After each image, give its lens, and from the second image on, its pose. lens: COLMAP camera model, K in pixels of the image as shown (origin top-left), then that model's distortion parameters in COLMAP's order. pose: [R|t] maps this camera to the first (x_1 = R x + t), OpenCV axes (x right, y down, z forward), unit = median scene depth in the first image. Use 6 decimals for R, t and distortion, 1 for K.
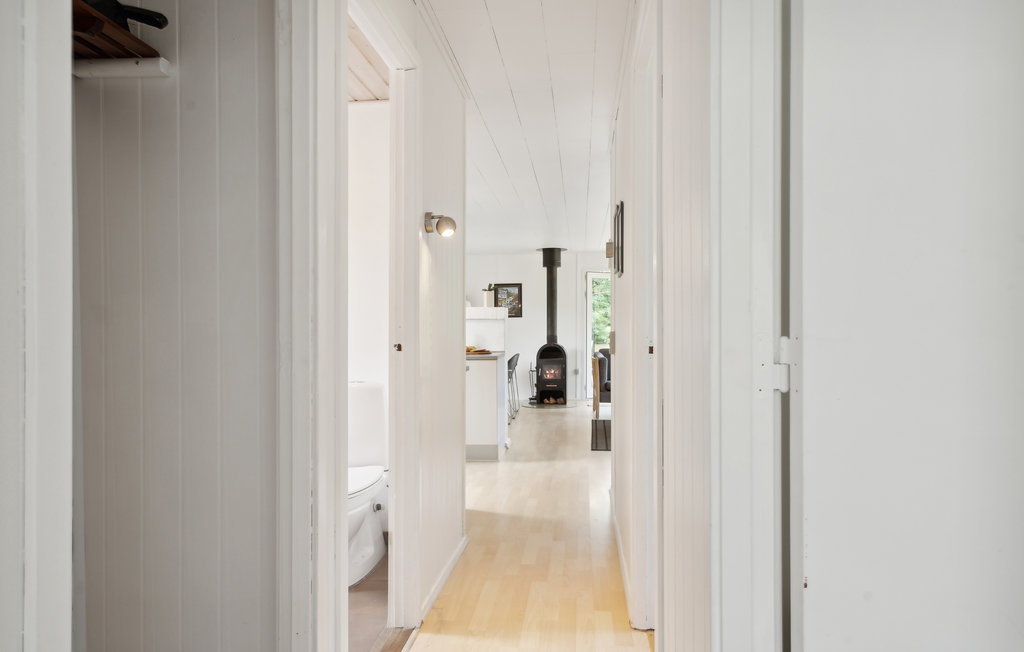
lens RADIAL K [[600.2, 0, 512.0], [0, 600.2, 326.0], [0, 0, 1]] dist [0.025590, 0.000764]
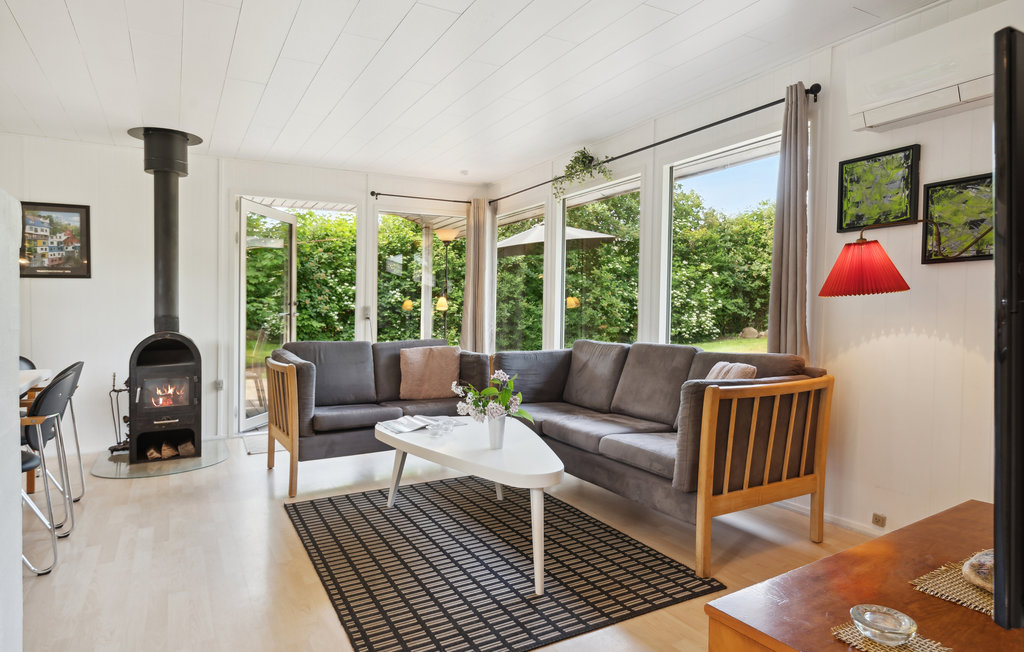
lens RADIAL K [[600.2, 0, 512.0], [0, 600.2, 326.0], [0, 0, 1]] dist [0.025590, 0.000764]
pose [[0.818189, -0.001137, 0.574948, 0.013488], [-0.009021, 0.999850, 0.014815, 0.013752], [-0.574879, -0.017308, 0.818056, 0.440159]]
